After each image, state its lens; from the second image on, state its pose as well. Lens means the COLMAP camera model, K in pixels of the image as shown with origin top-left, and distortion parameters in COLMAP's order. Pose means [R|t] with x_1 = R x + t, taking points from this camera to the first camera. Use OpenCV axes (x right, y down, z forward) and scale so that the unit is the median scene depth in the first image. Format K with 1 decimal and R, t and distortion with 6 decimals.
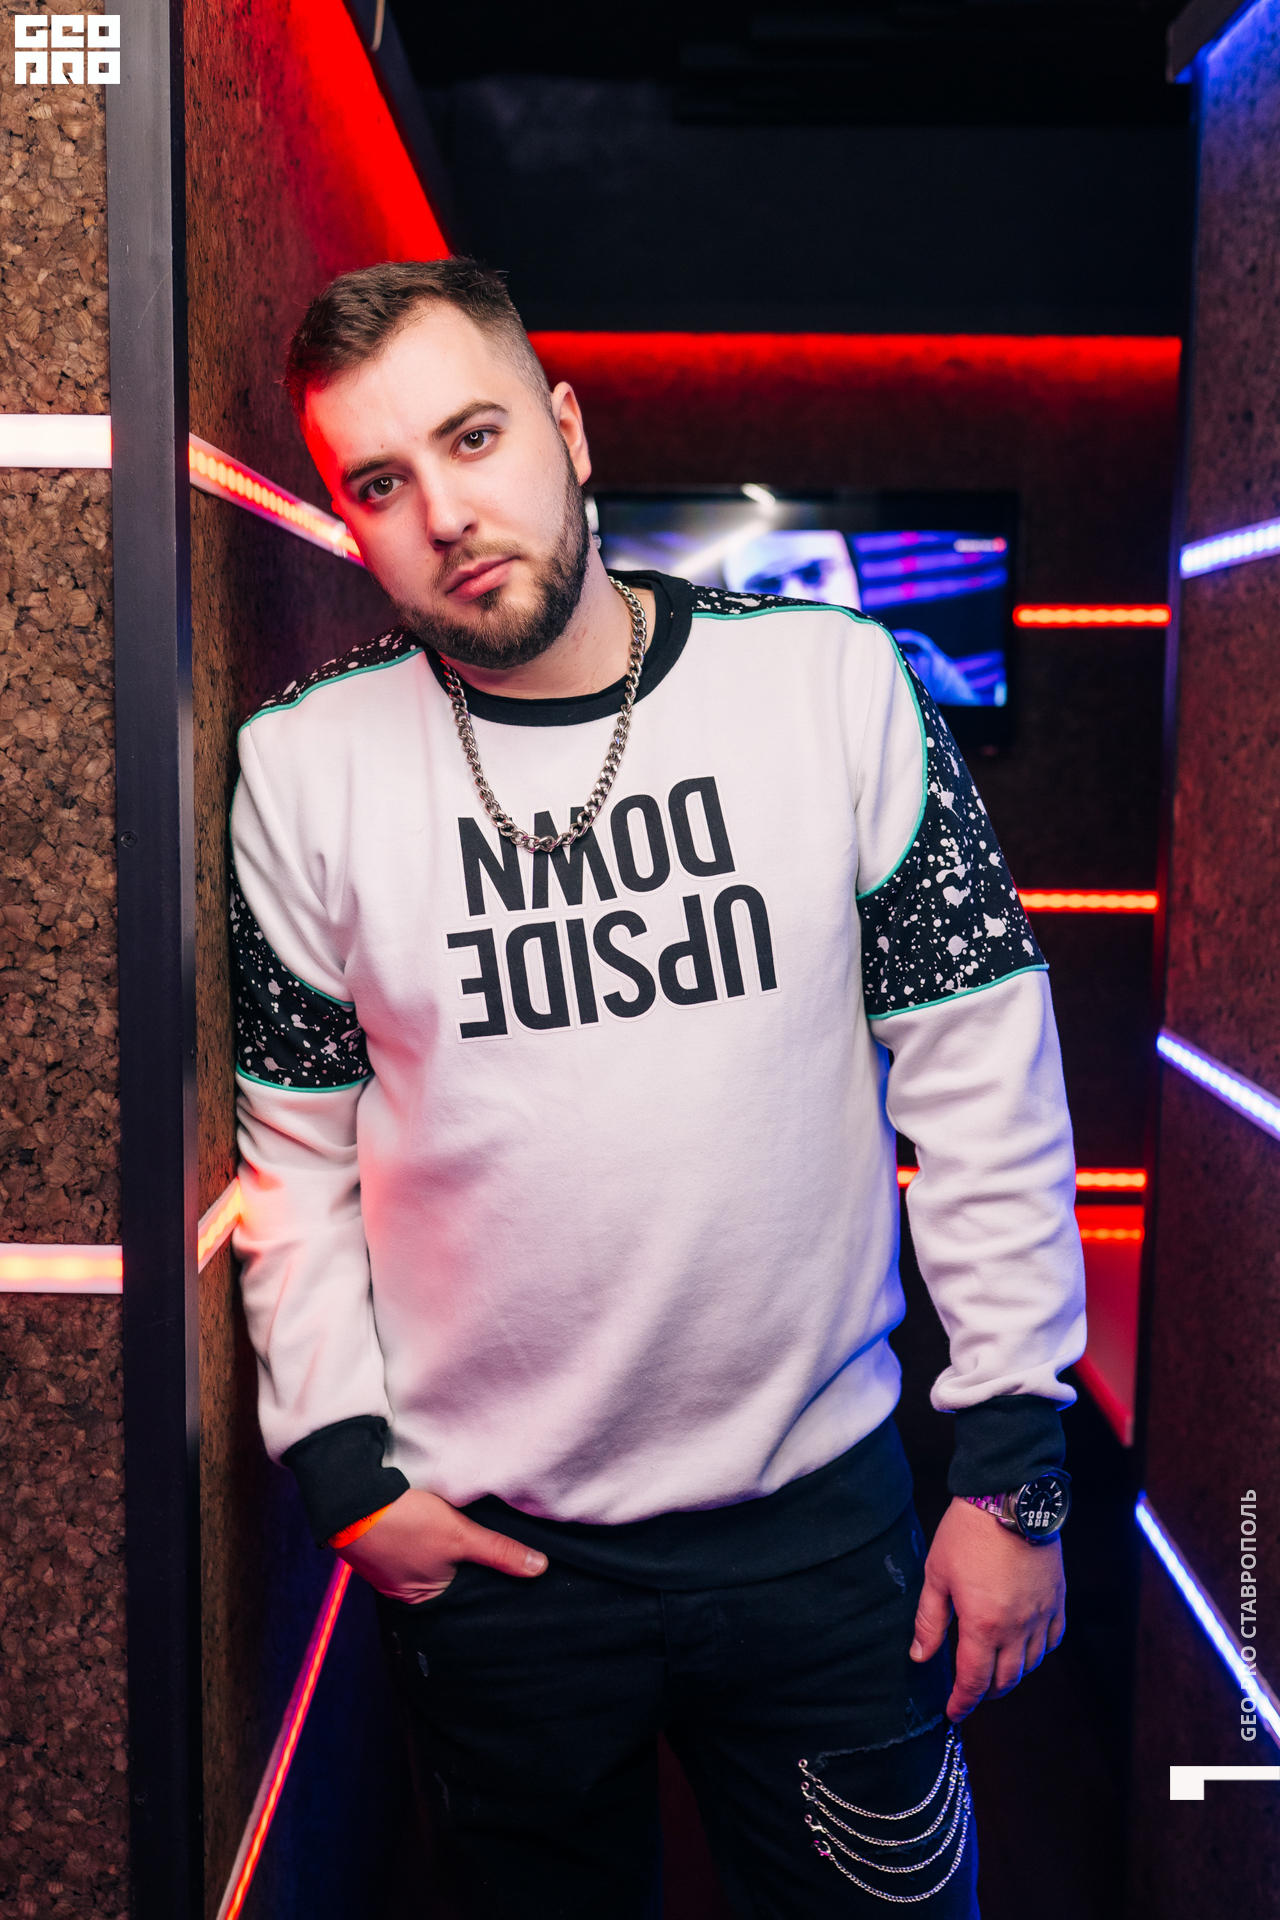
lens RADIAL K [[1916.8, 0, 640.0], [0, 1916.8, 960.0], [0, 0, 1]] dist [0.001249, 0.001869]
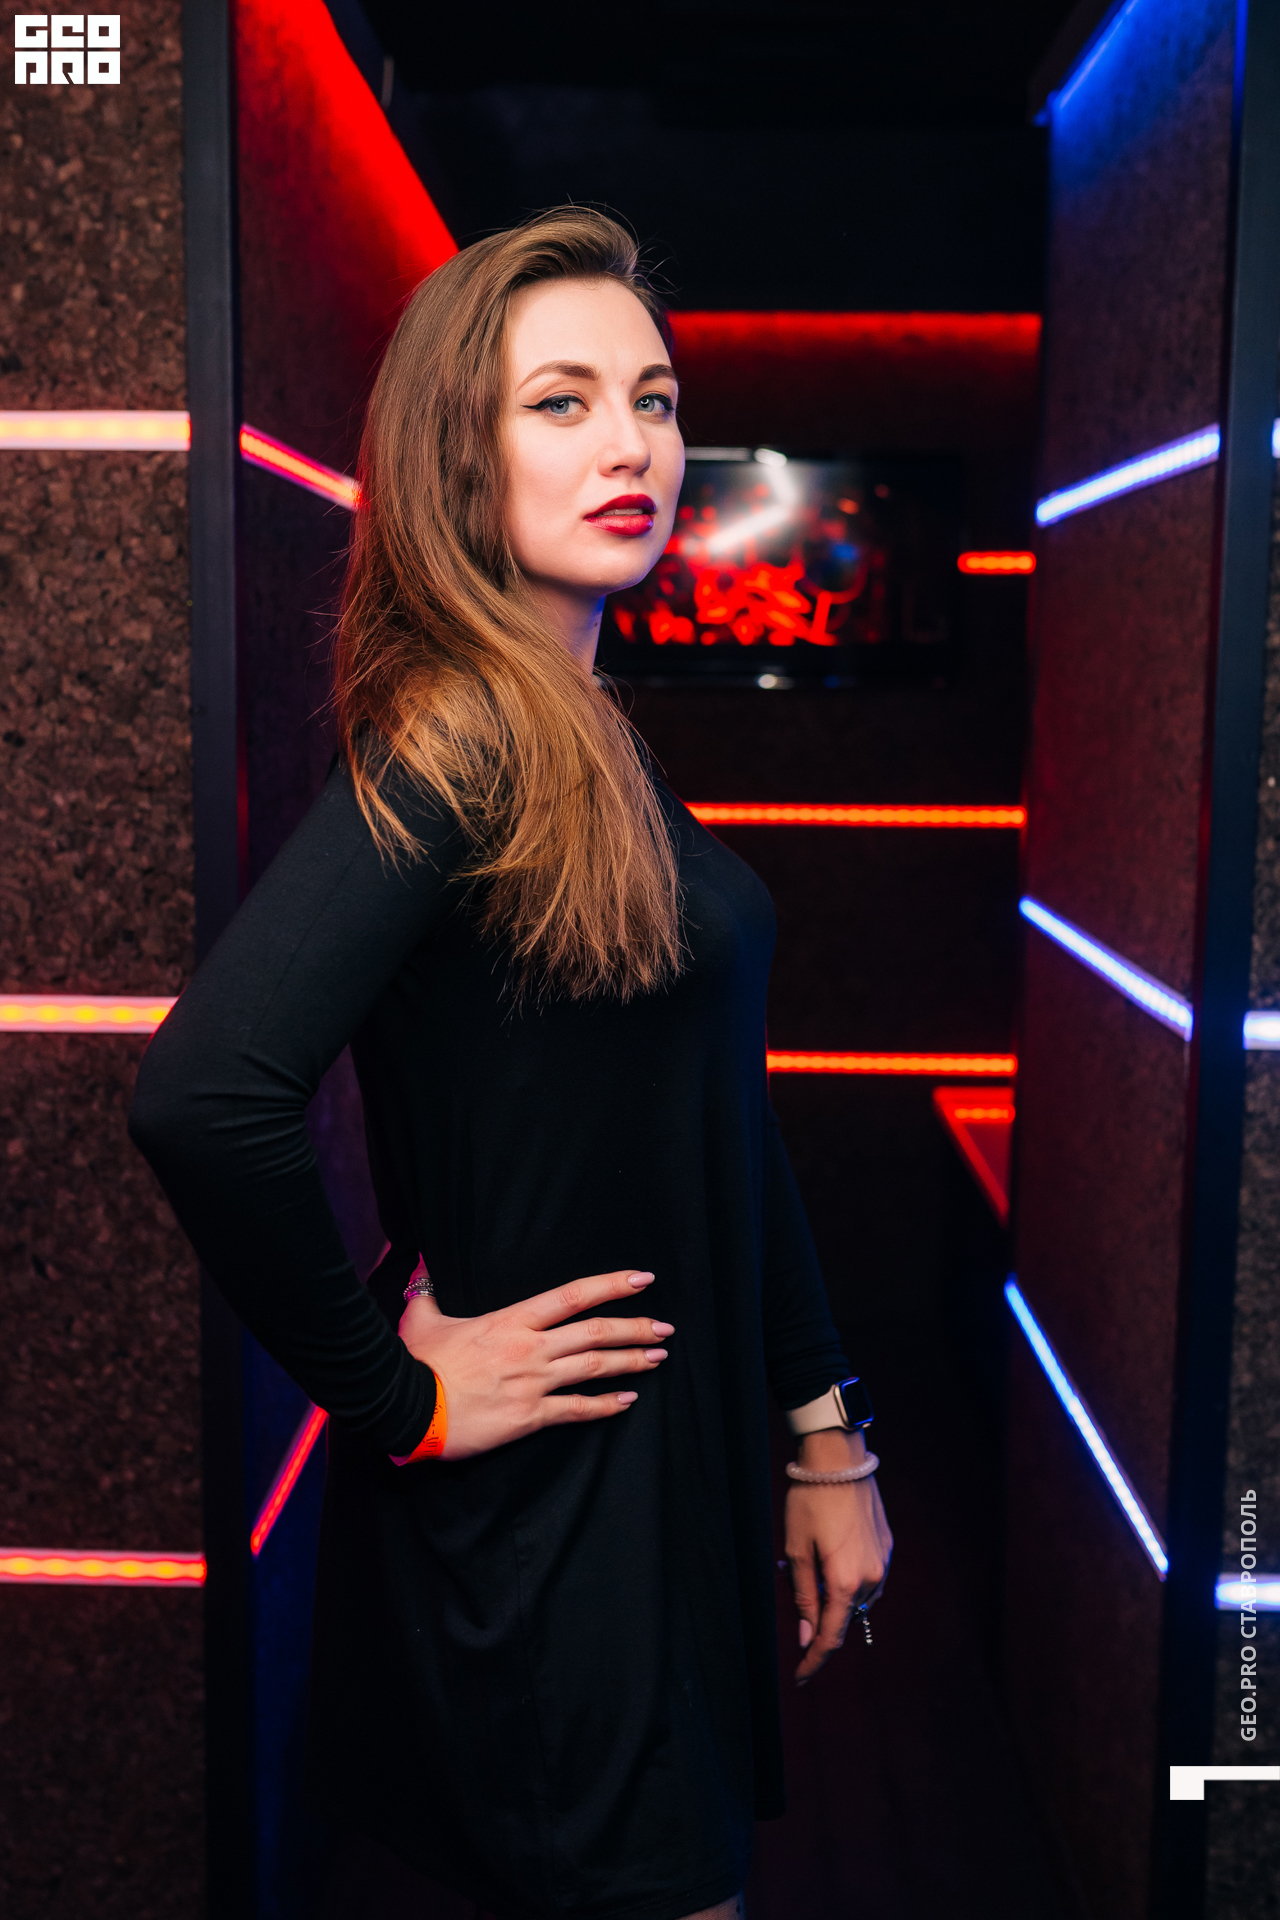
lens RADIAL K [[1894.8, 0, 648.6], [0, 1894.8, 924.2], [0, 0, 1]] dist [0.003765, -0.001503]
pose [[0.999931, 0.000485, -0.011709, 0.081234], [-0.000399, 0.999973, 0.007333, 0.083903], [0.011712, -0.007328, 0.999905, -0.398407]]
